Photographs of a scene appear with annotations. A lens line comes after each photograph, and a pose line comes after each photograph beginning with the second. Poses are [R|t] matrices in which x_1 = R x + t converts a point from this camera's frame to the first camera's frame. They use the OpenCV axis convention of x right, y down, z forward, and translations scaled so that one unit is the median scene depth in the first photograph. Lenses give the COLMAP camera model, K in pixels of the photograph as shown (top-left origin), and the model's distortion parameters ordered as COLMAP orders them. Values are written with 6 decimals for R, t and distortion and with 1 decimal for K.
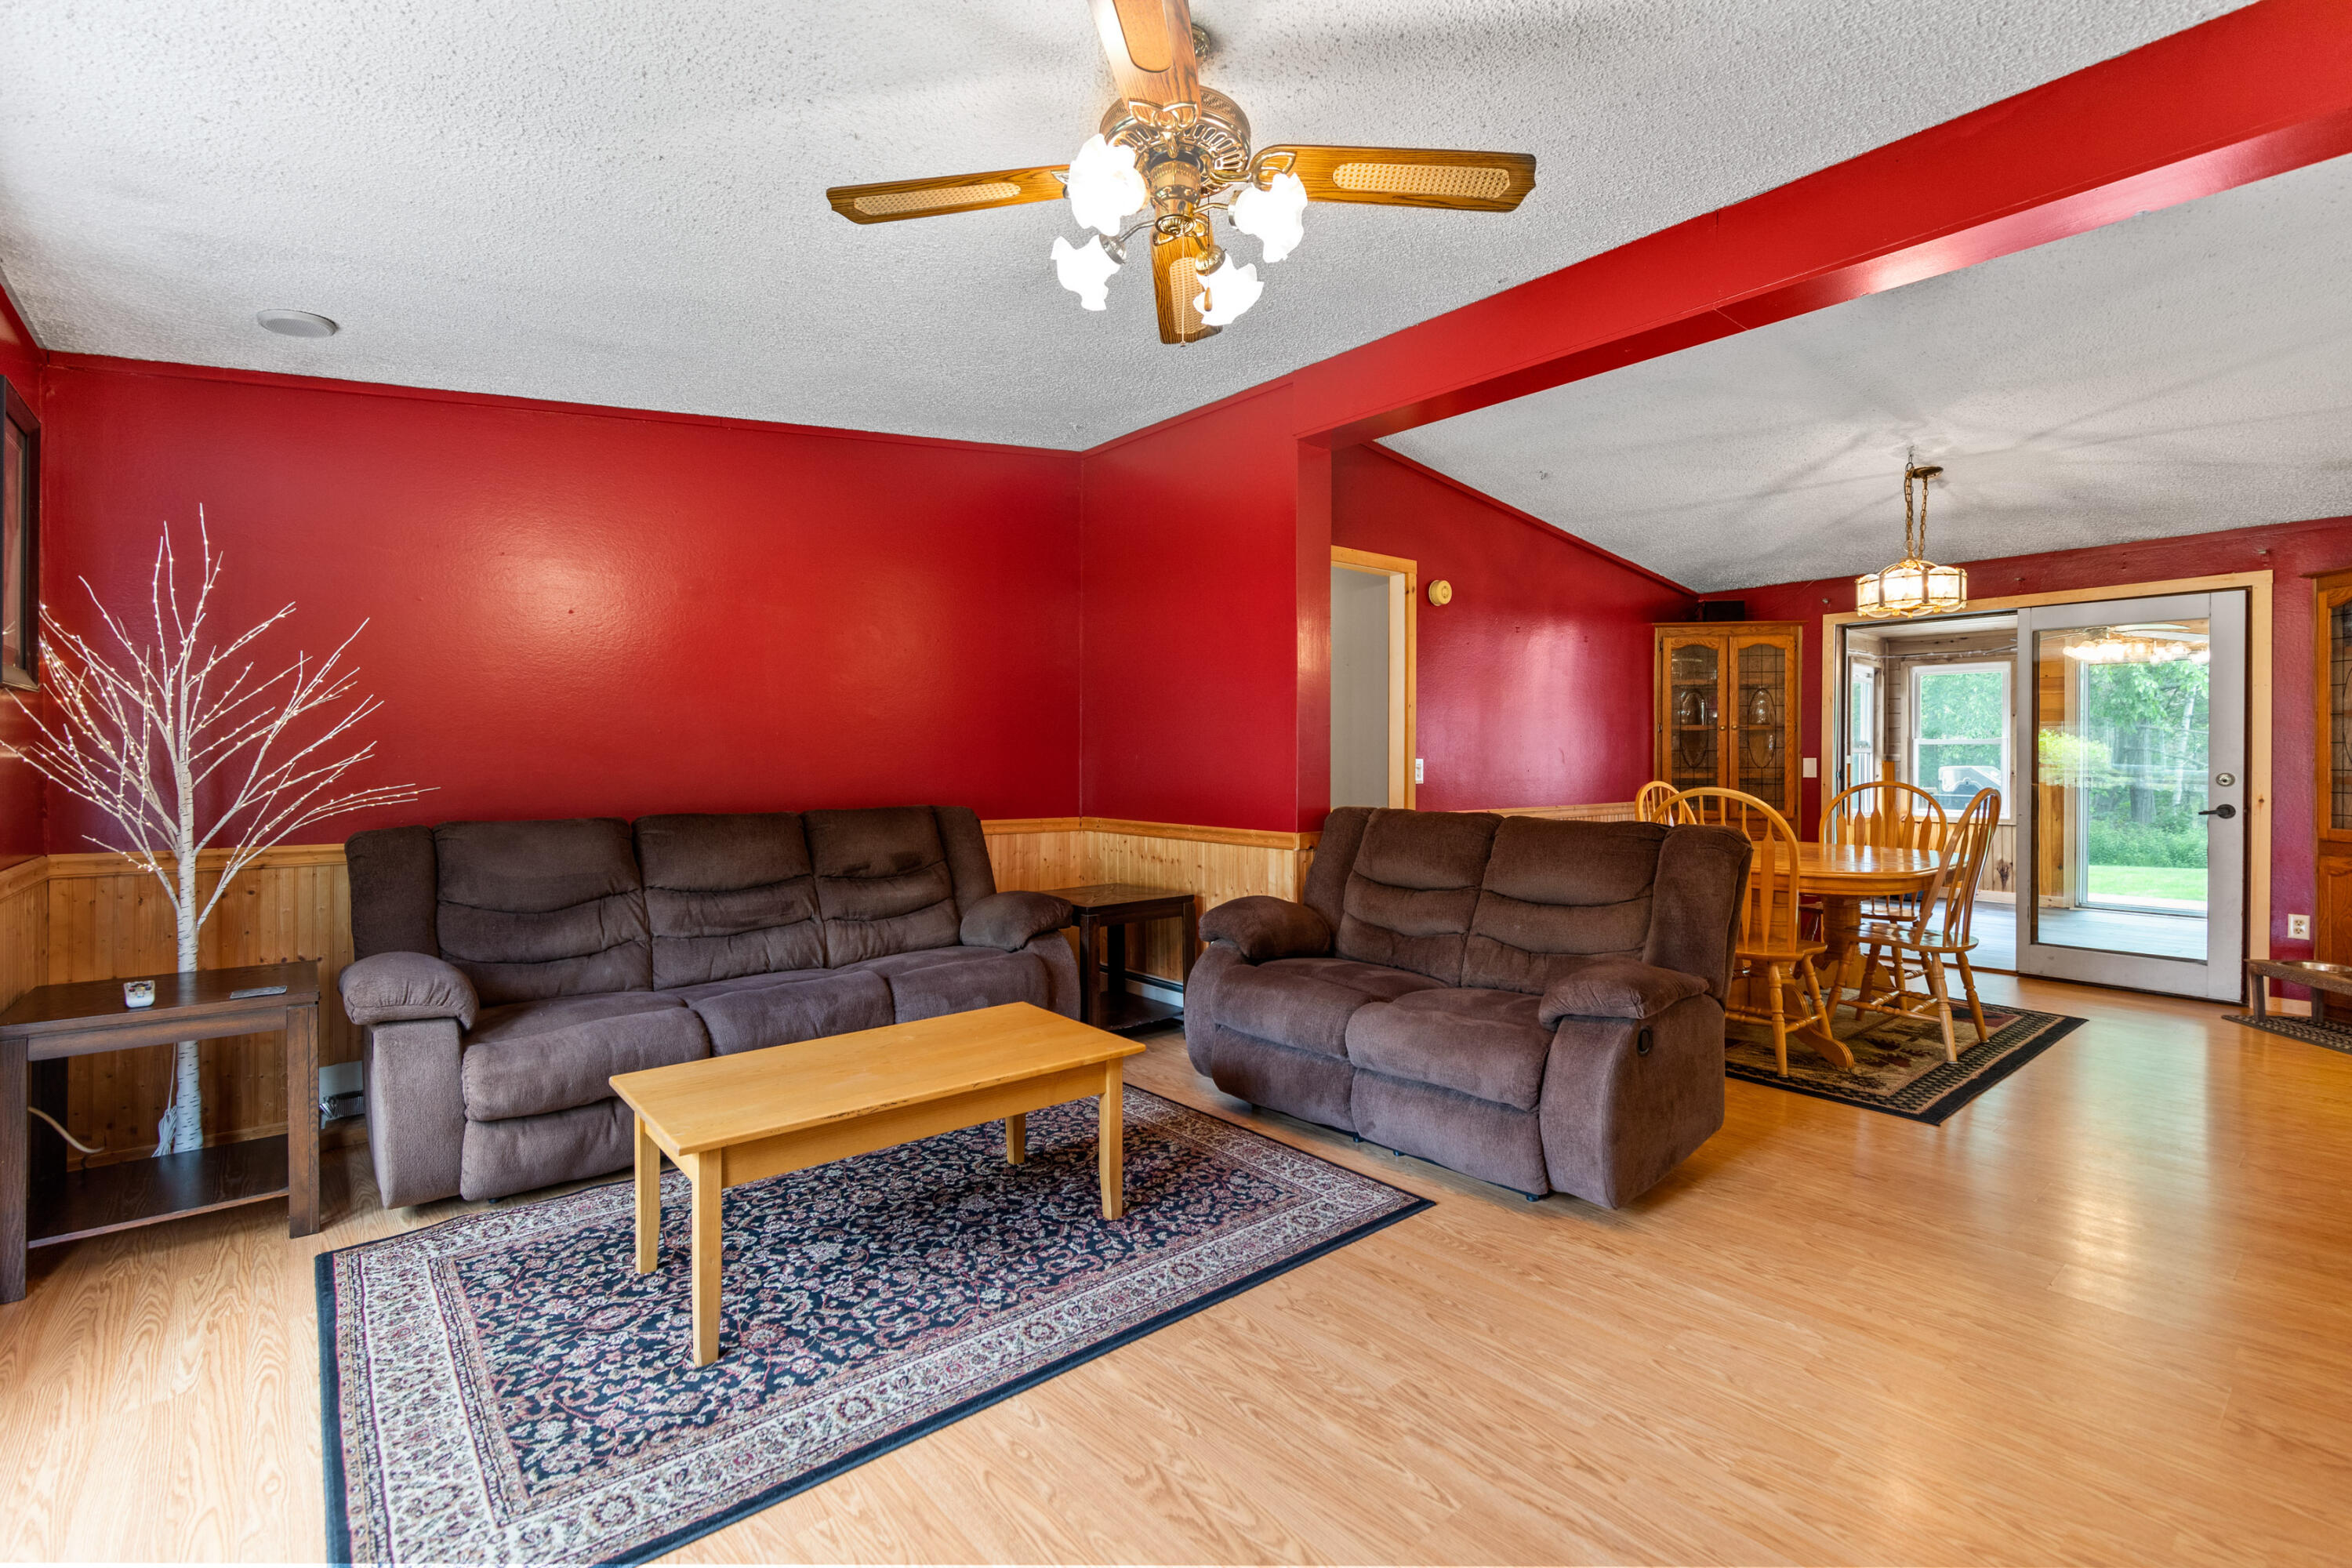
lens RADIAL K [[1011.9, 0, 1190.8], [0, 1011.9, 767.1], [0, 0, 1]] dist [0.000830, -0.000327]
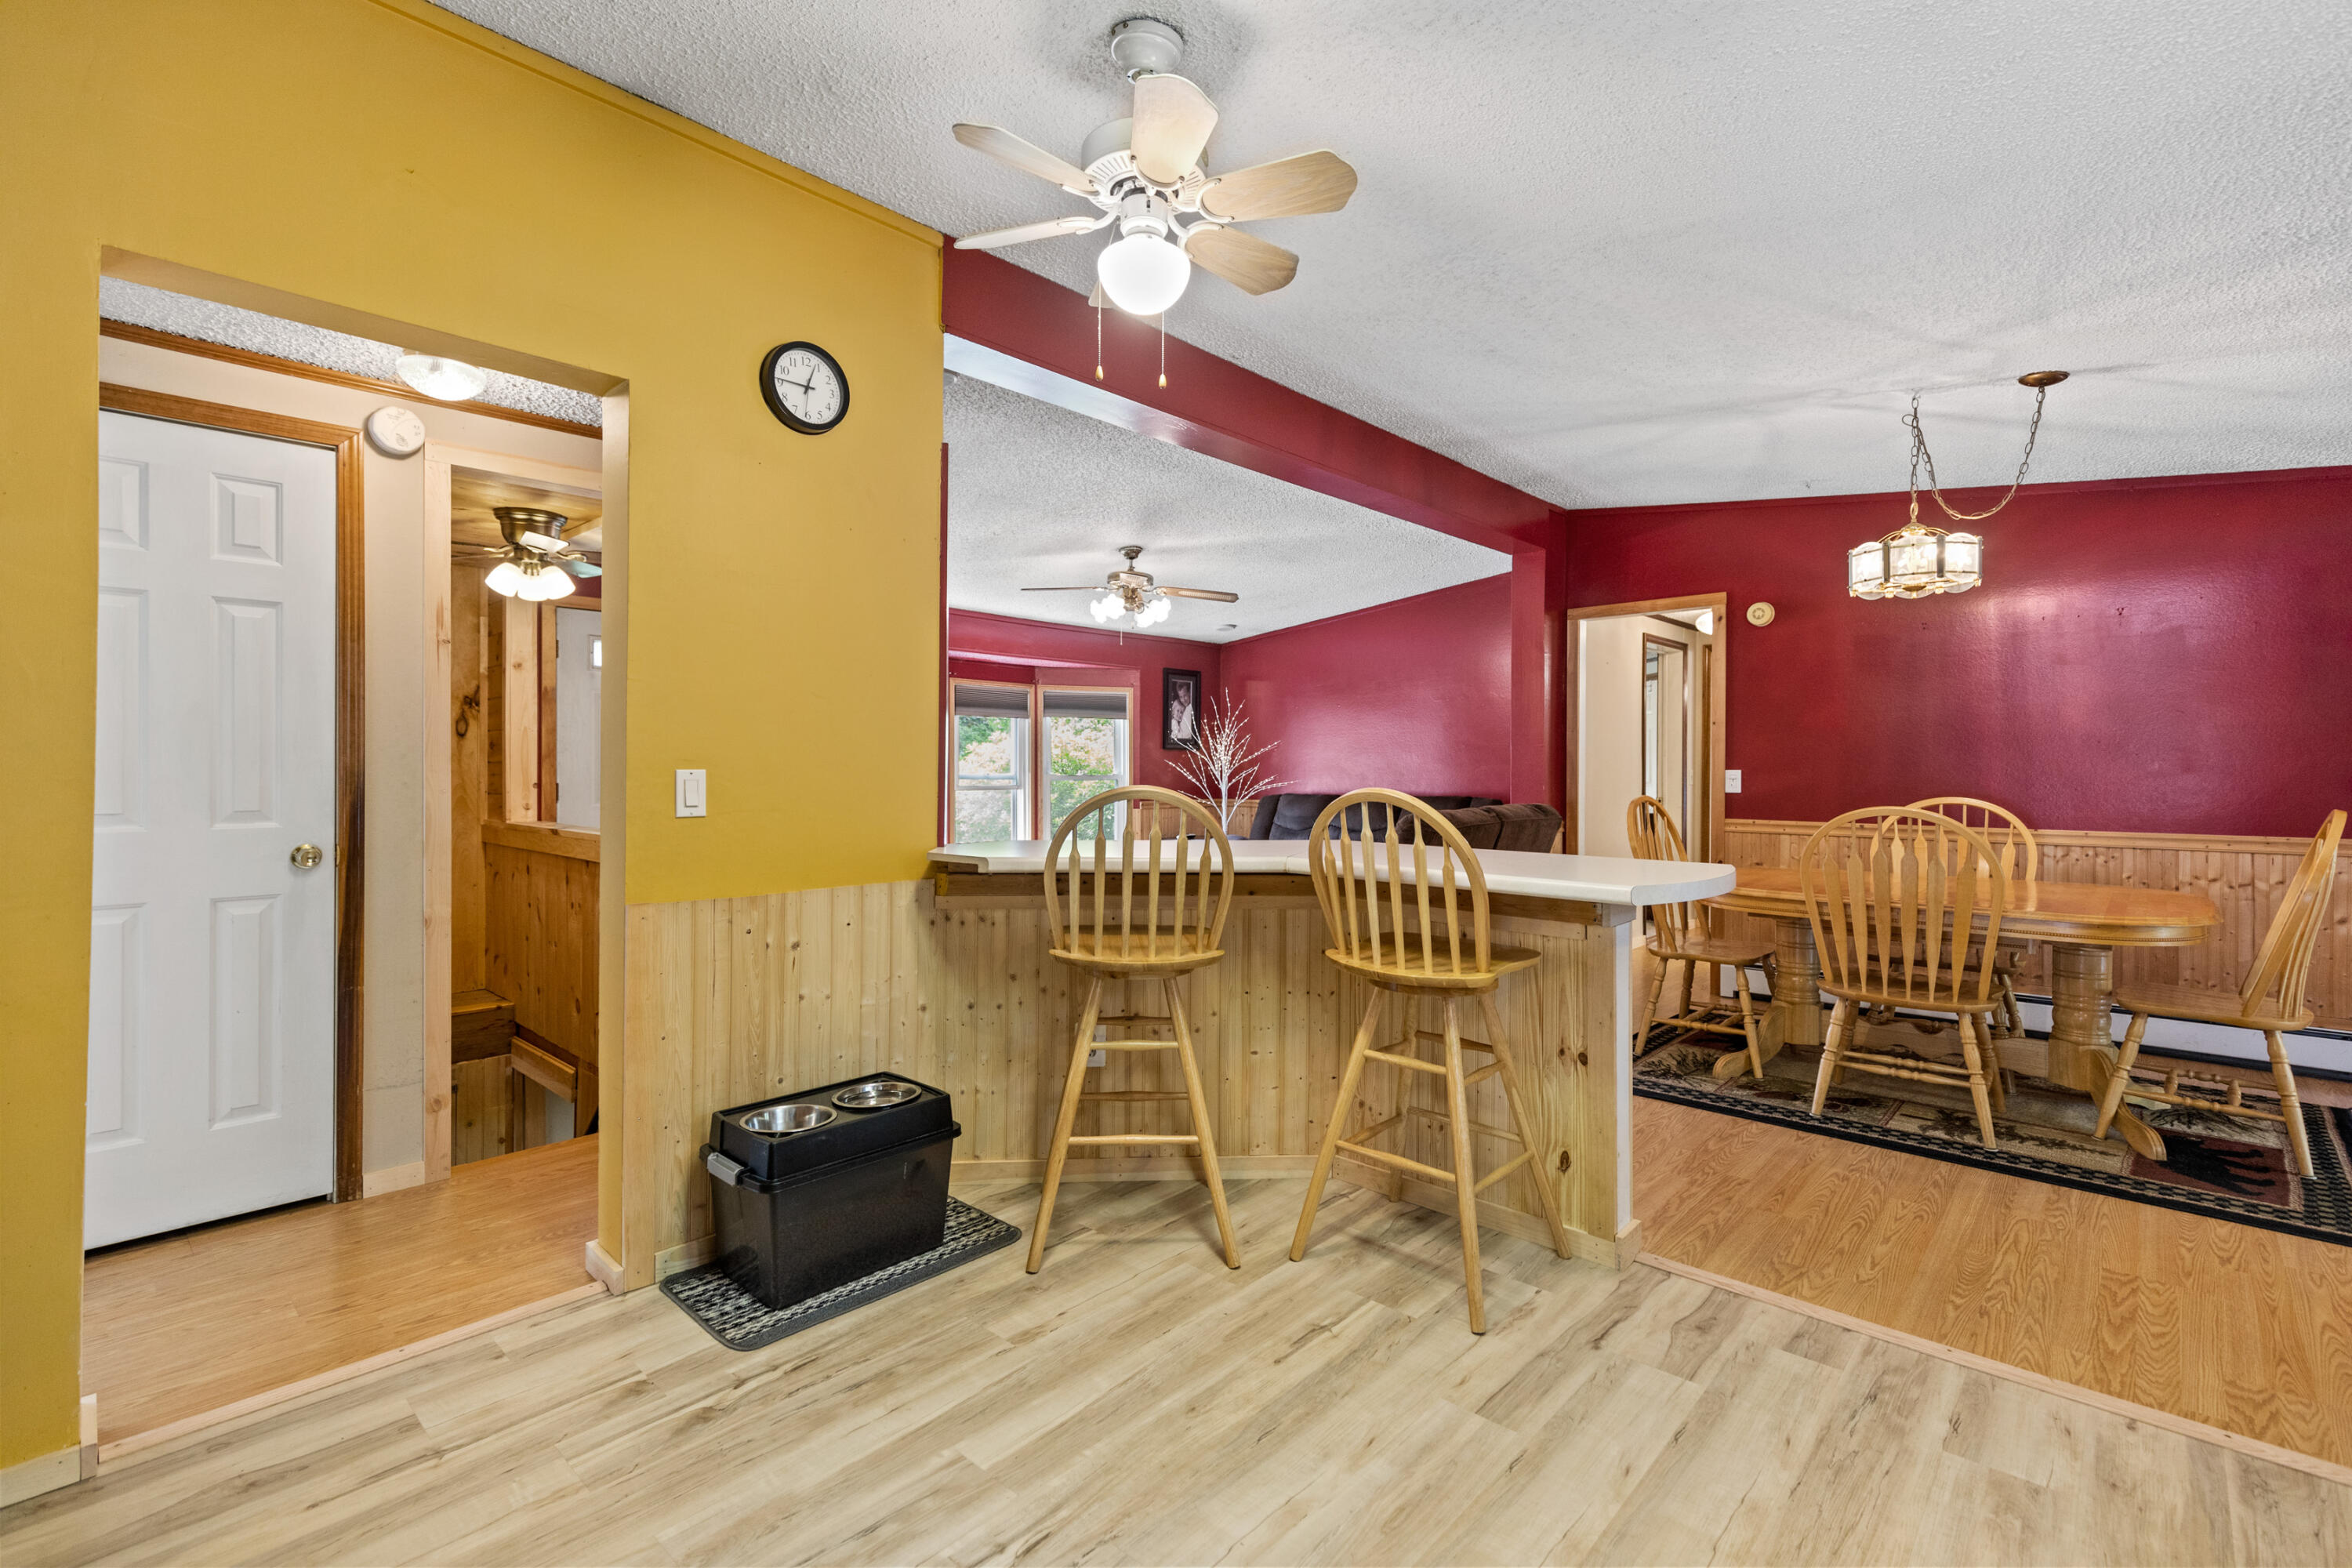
lens RADIAL K [[1011.9, 0, 1190.8], [0, 1011.9, 767.1], [0, 0, 1]] dist [0.000830, -0.000327]
pose [[0.112484, 0.004353, -0.993644, 0.965845], [-0.002976, 0.999987, 0.004044, -0.011162], [0.993649, 0.002502, 0.112495, 0.223777]]
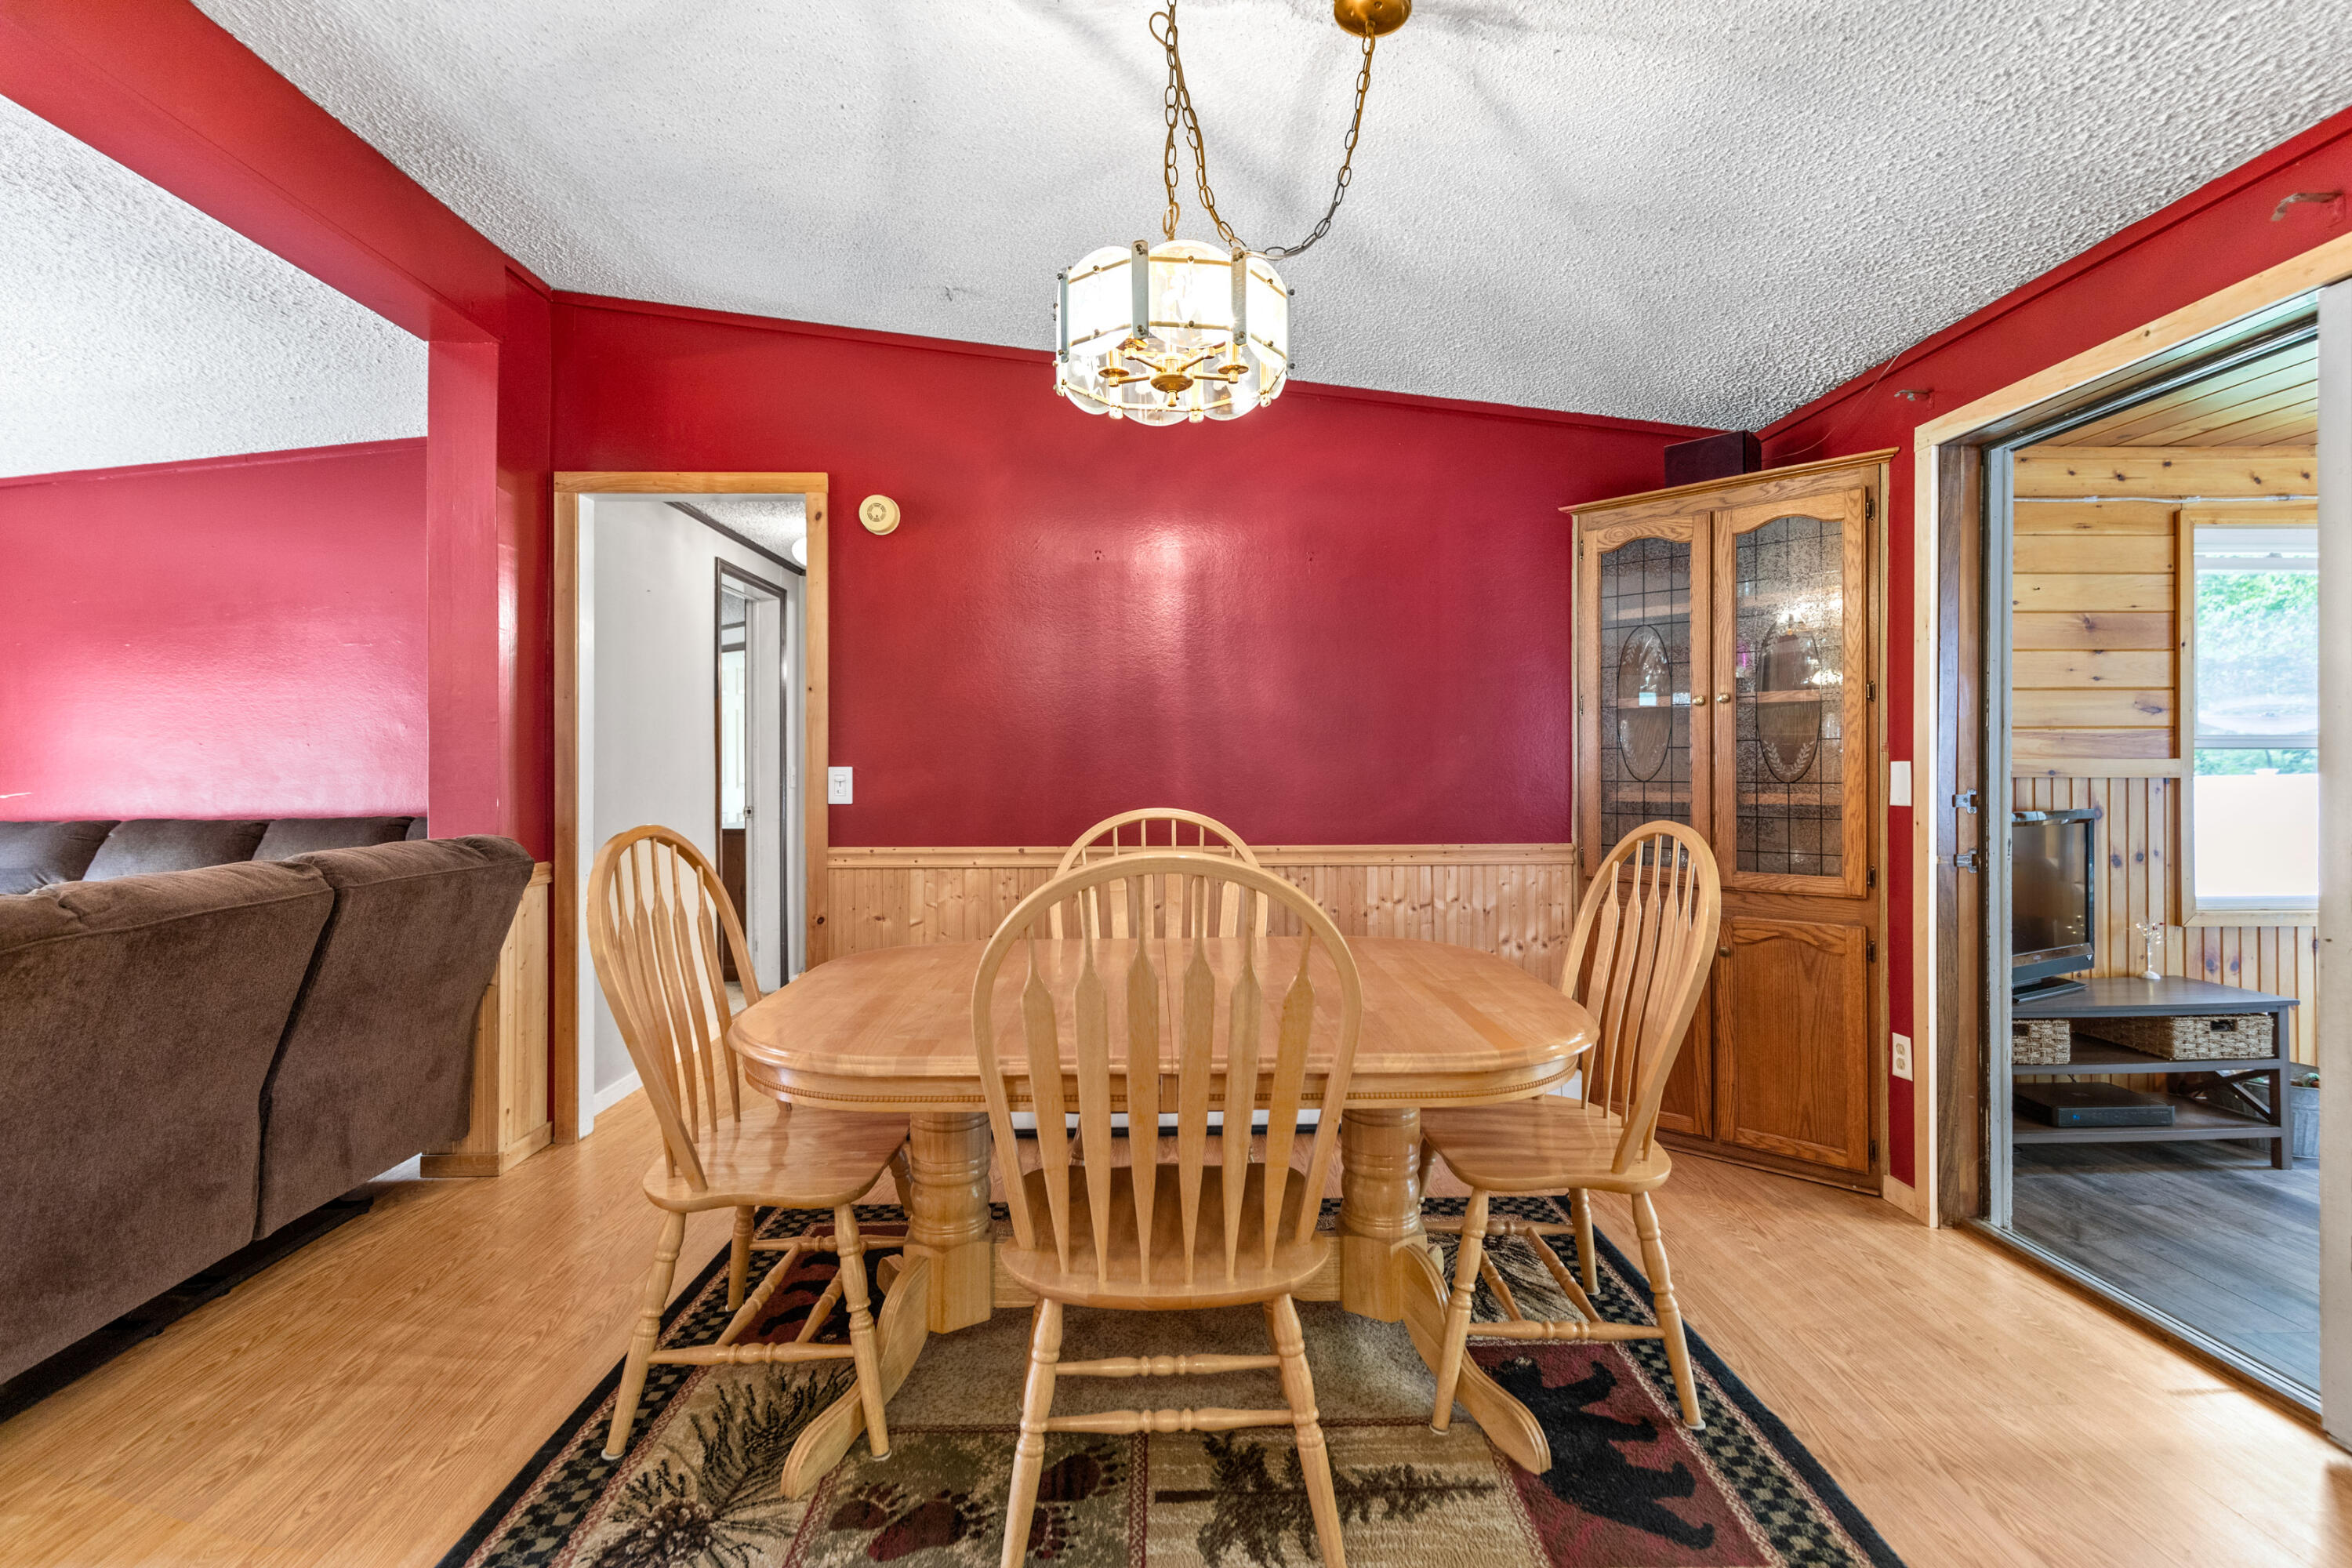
lens RADIAL K [[1011.9, 0, 1190.8], [0, 1011.9, 767.1], [0, 0, 1]] dist [0.000830, -0.000327]
pose [[0.797040, 0.003845, -0.603914, 0.629193], [-0.001010, 0.999987, 0.005034, -0.009304], [0.603926, -0.003403, 0.797033, 0.467033]]
